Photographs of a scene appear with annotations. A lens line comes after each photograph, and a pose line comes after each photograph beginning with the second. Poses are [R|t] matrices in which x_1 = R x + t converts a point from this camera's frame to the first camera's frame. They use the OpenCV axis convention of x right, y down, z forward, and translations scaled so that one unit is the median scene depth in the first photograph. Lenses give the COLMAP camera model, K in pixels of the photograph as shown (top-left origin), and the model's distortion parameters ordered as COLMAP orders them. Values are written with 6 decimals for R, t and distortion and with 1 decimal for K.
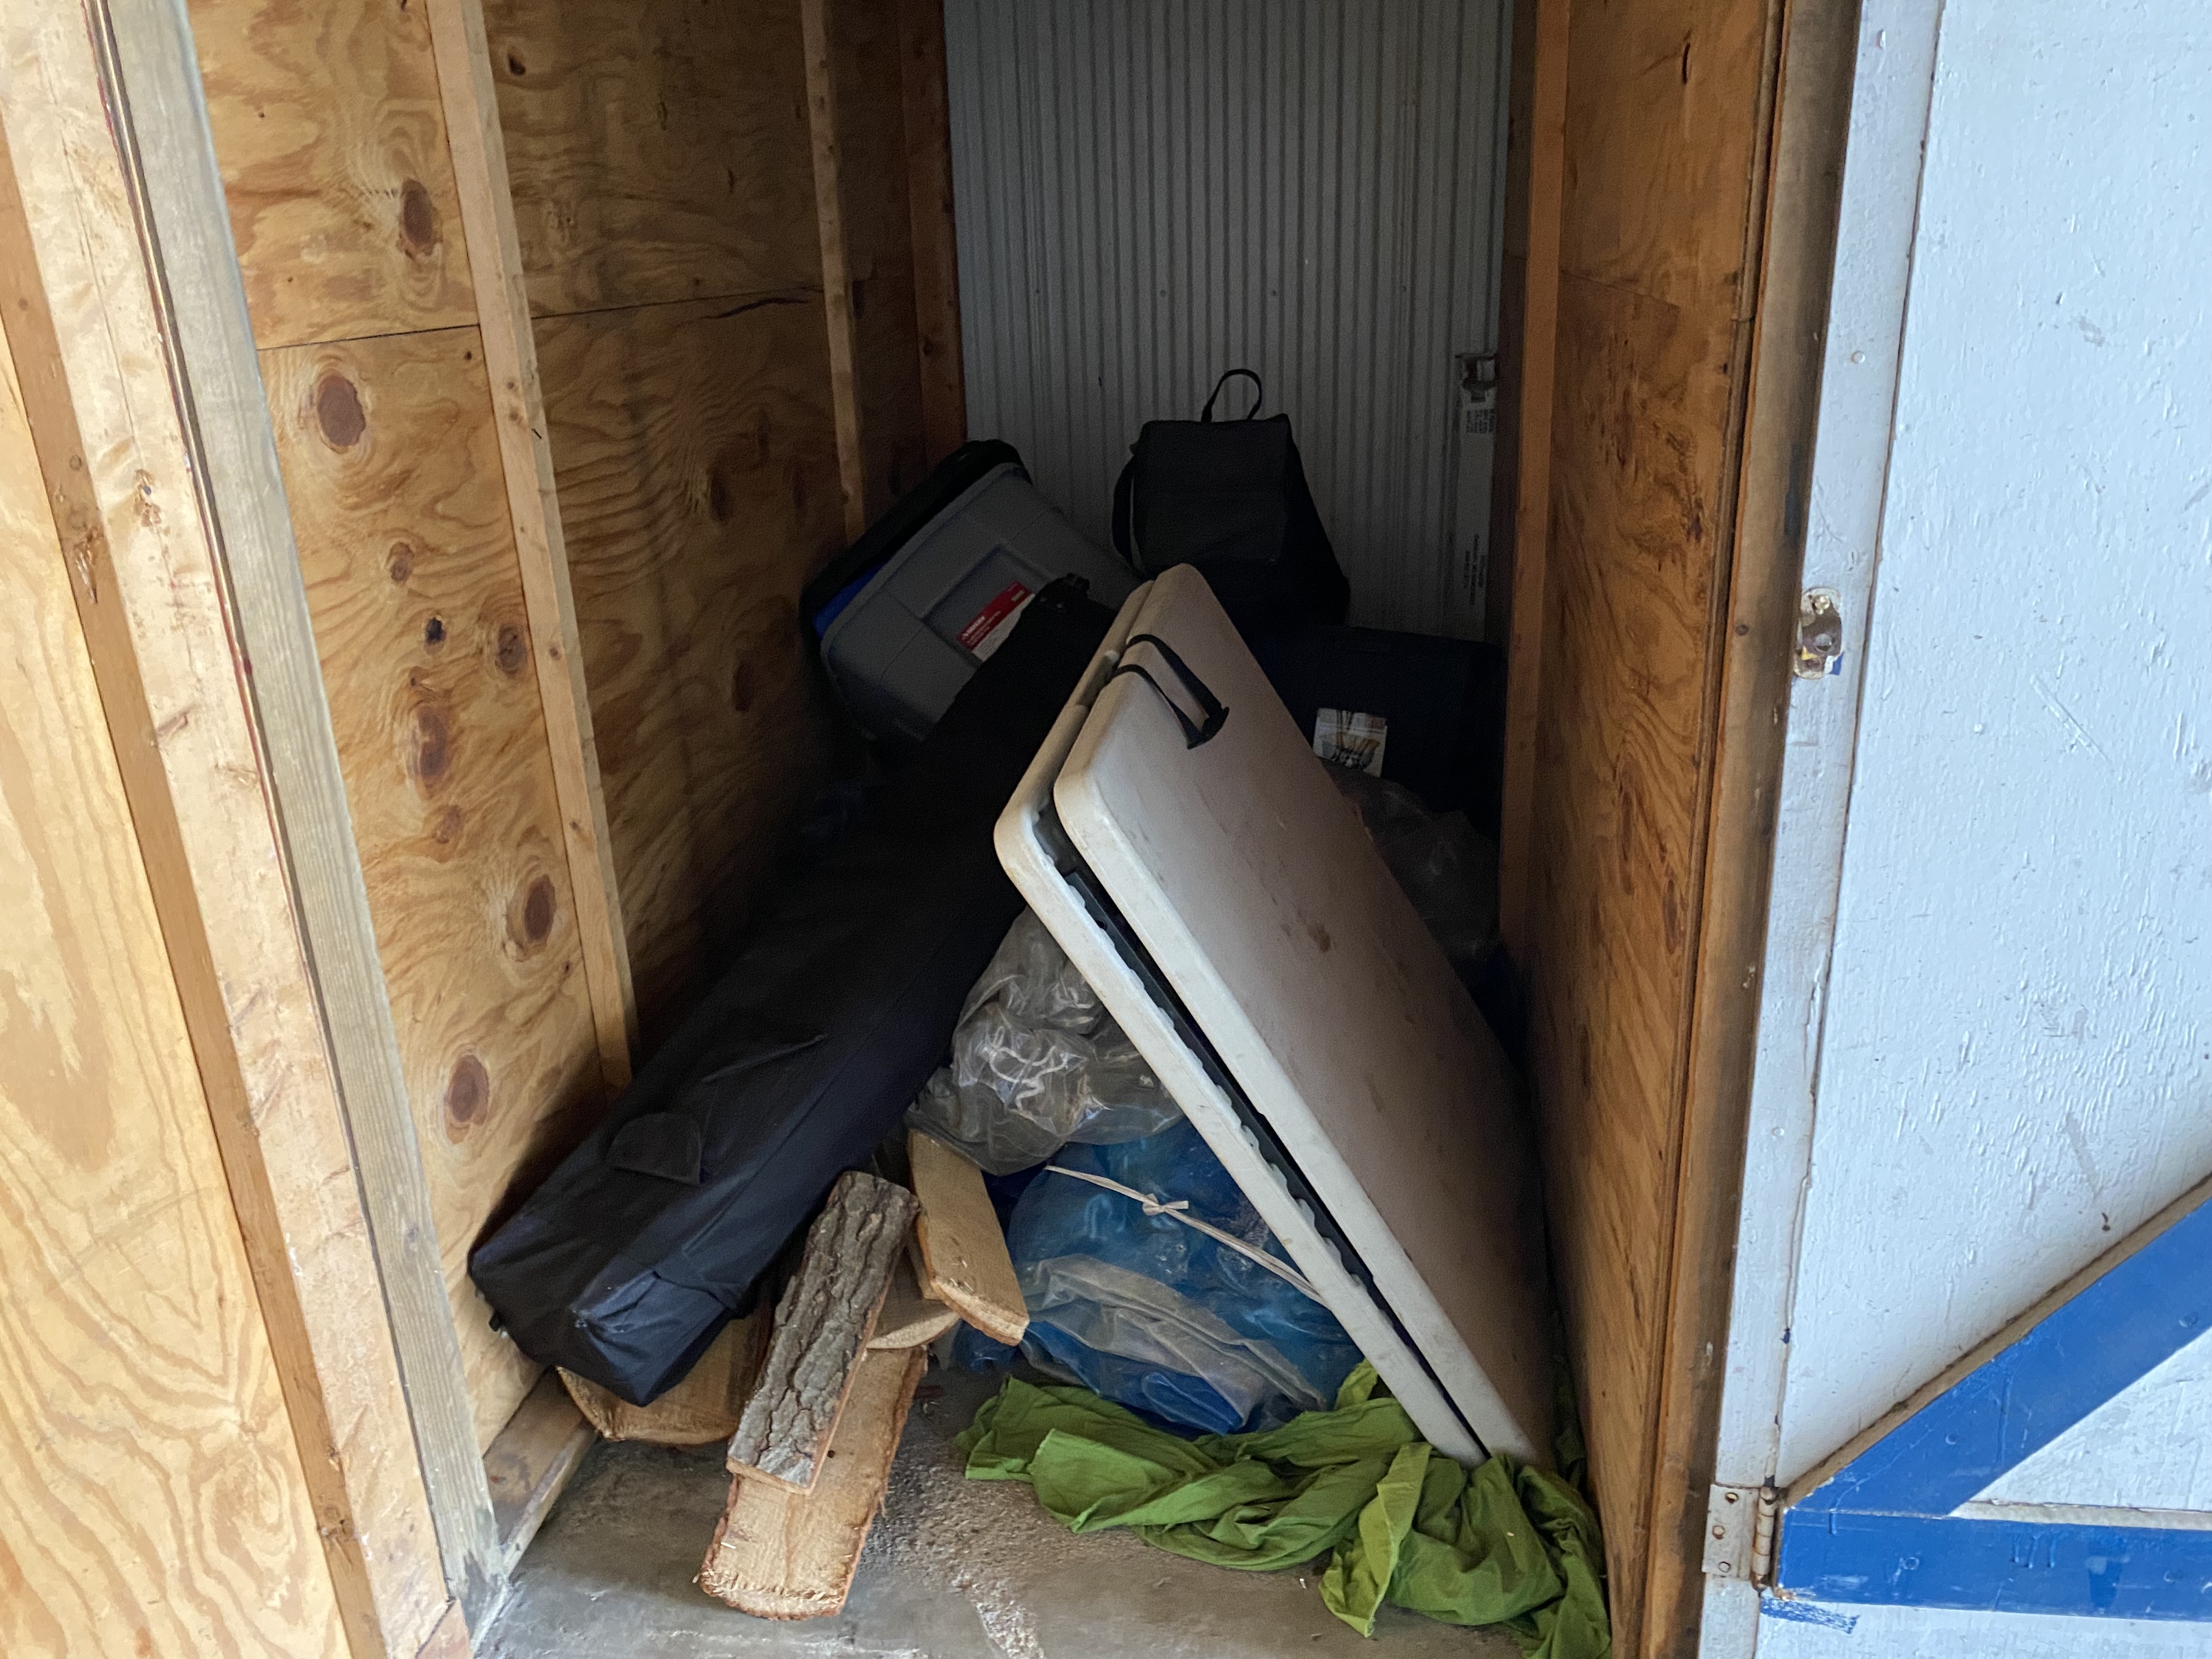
lens RADIAL K [[1711.6, 0, 1123.3], [0, 1711.6, 802.0], [0, 0, 1]] dist [0.093407, -0.205314]
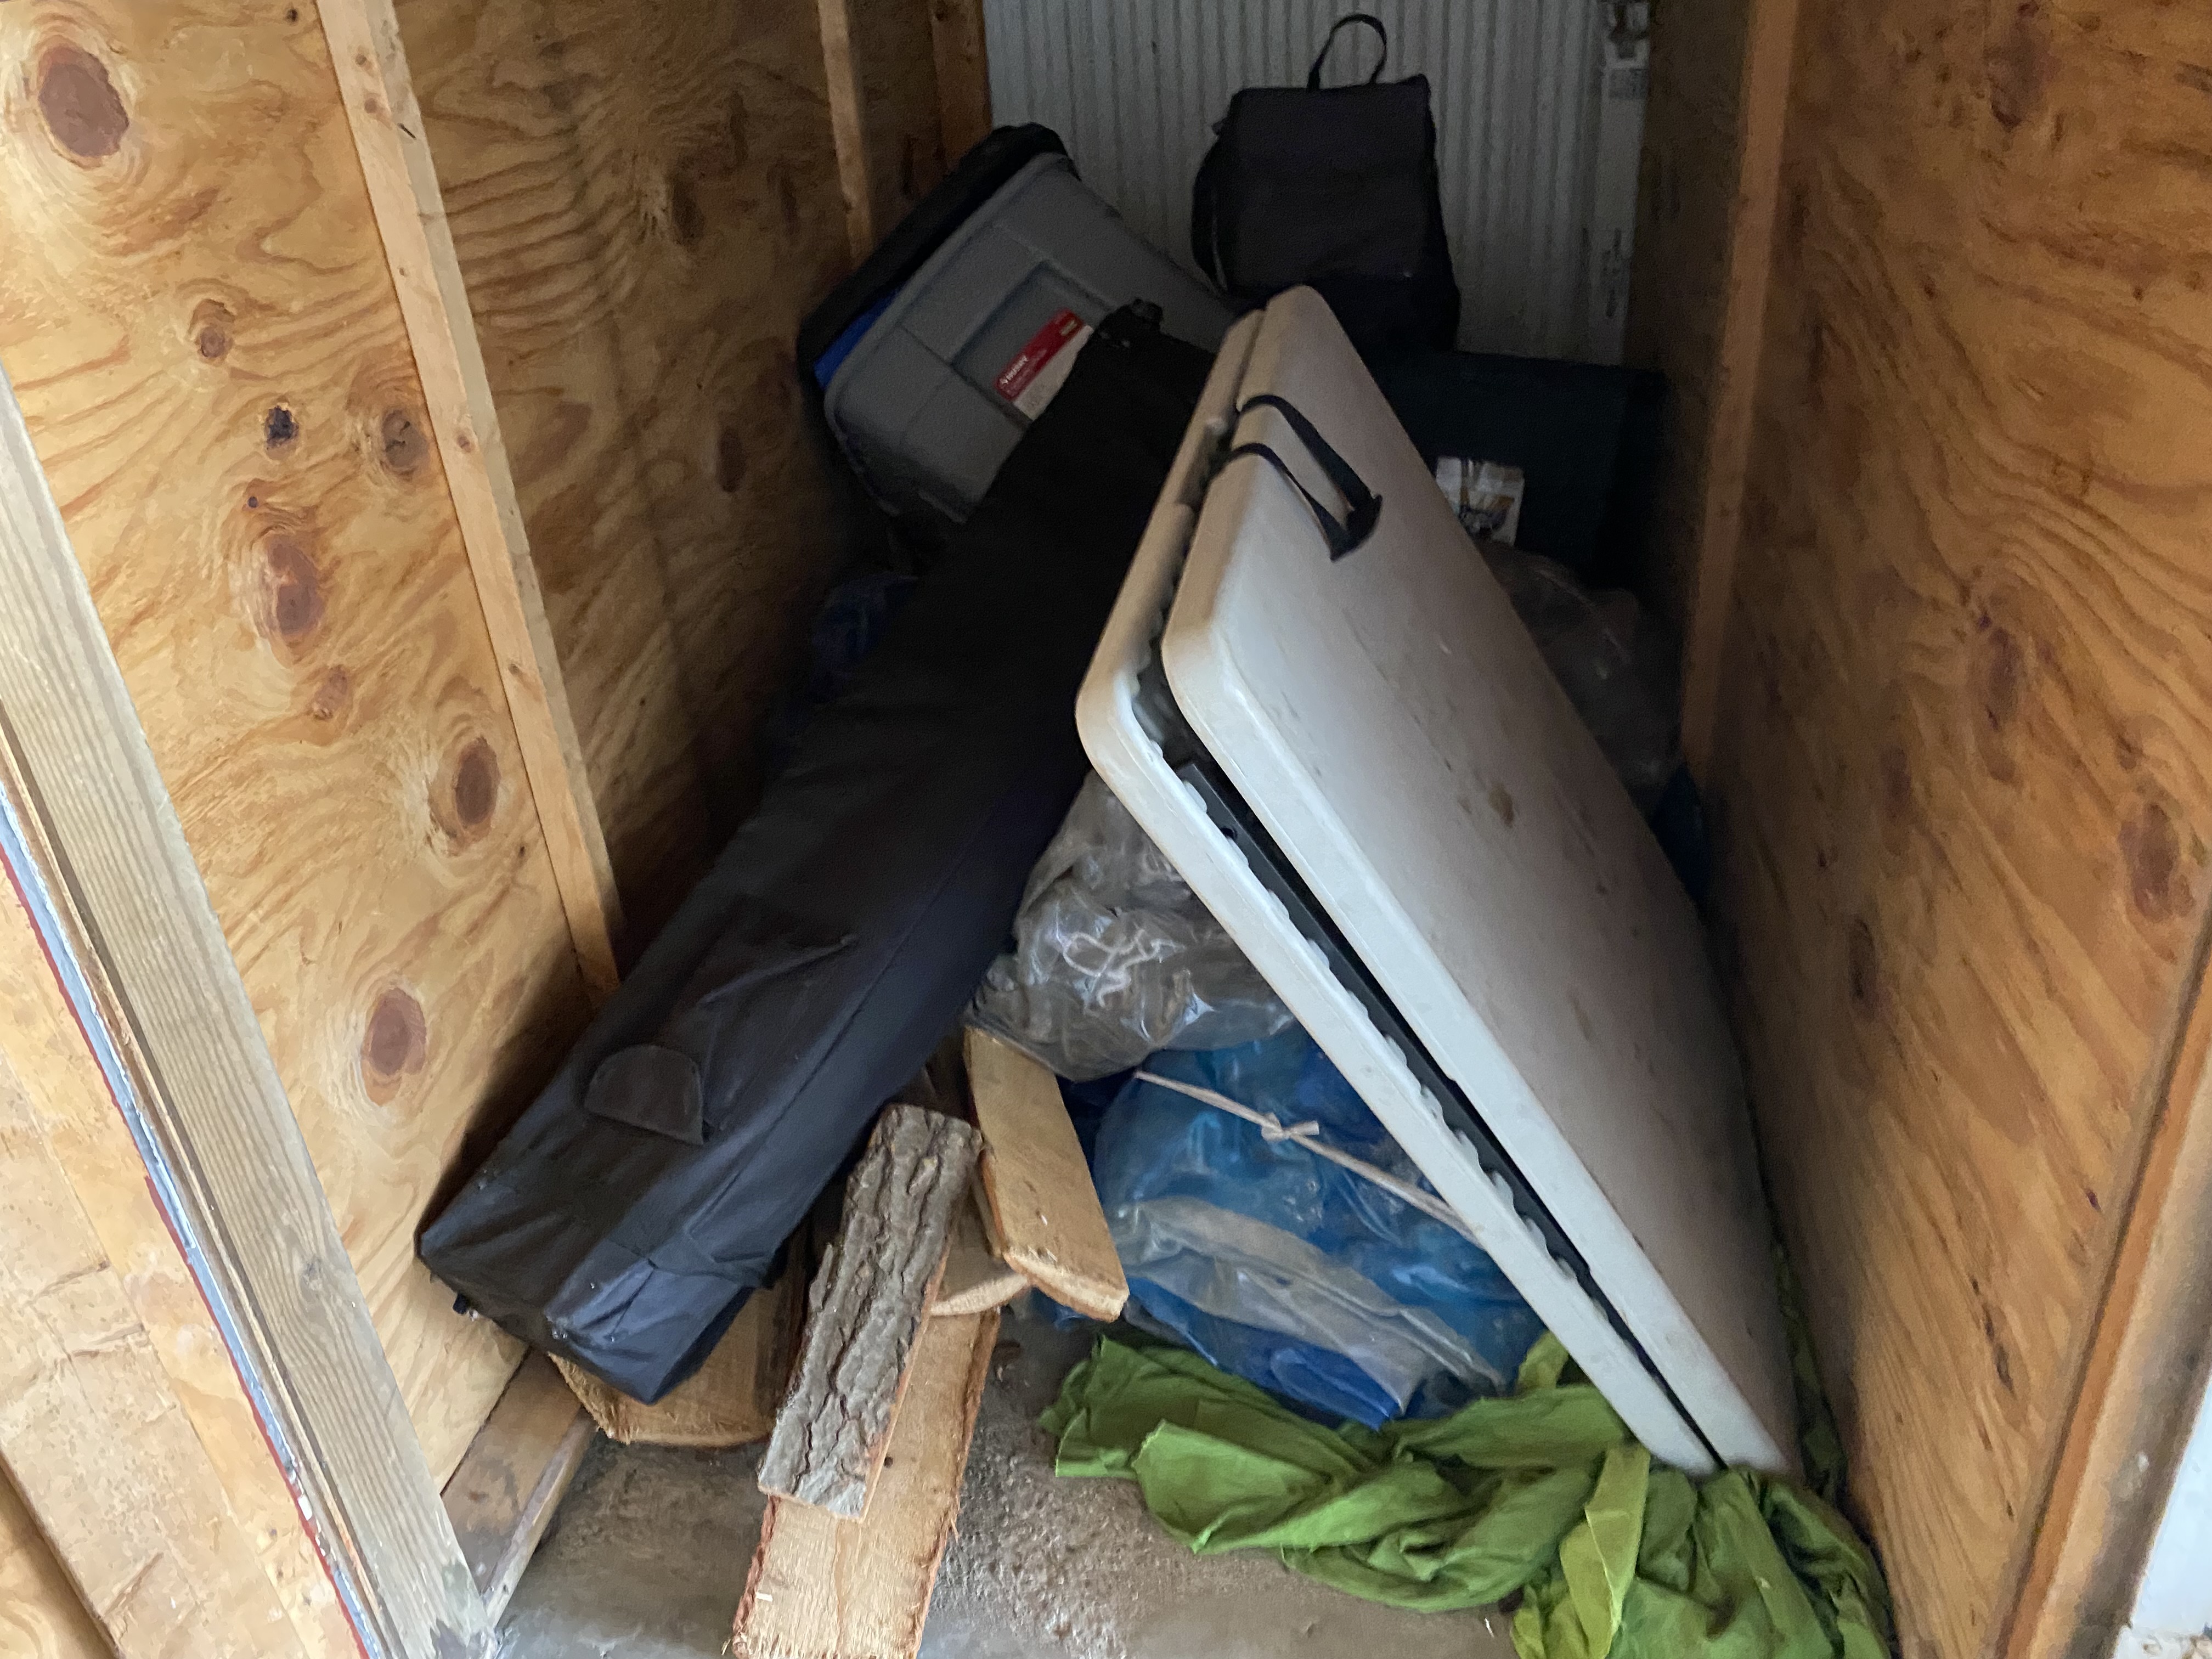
lens RADIAL K [[1694.5, 0, 1110.2], [0, 1694.5, 806.2], [0, 0, 1]] dist [0.024010, -0.023675]
pose [[0.999445, -0.021213, -0.025667, -0.039105], [0.025282, 0.985069, 0.170296, -0.052894], [0.021671, -0.170851, 0.985059, 0.275509]]
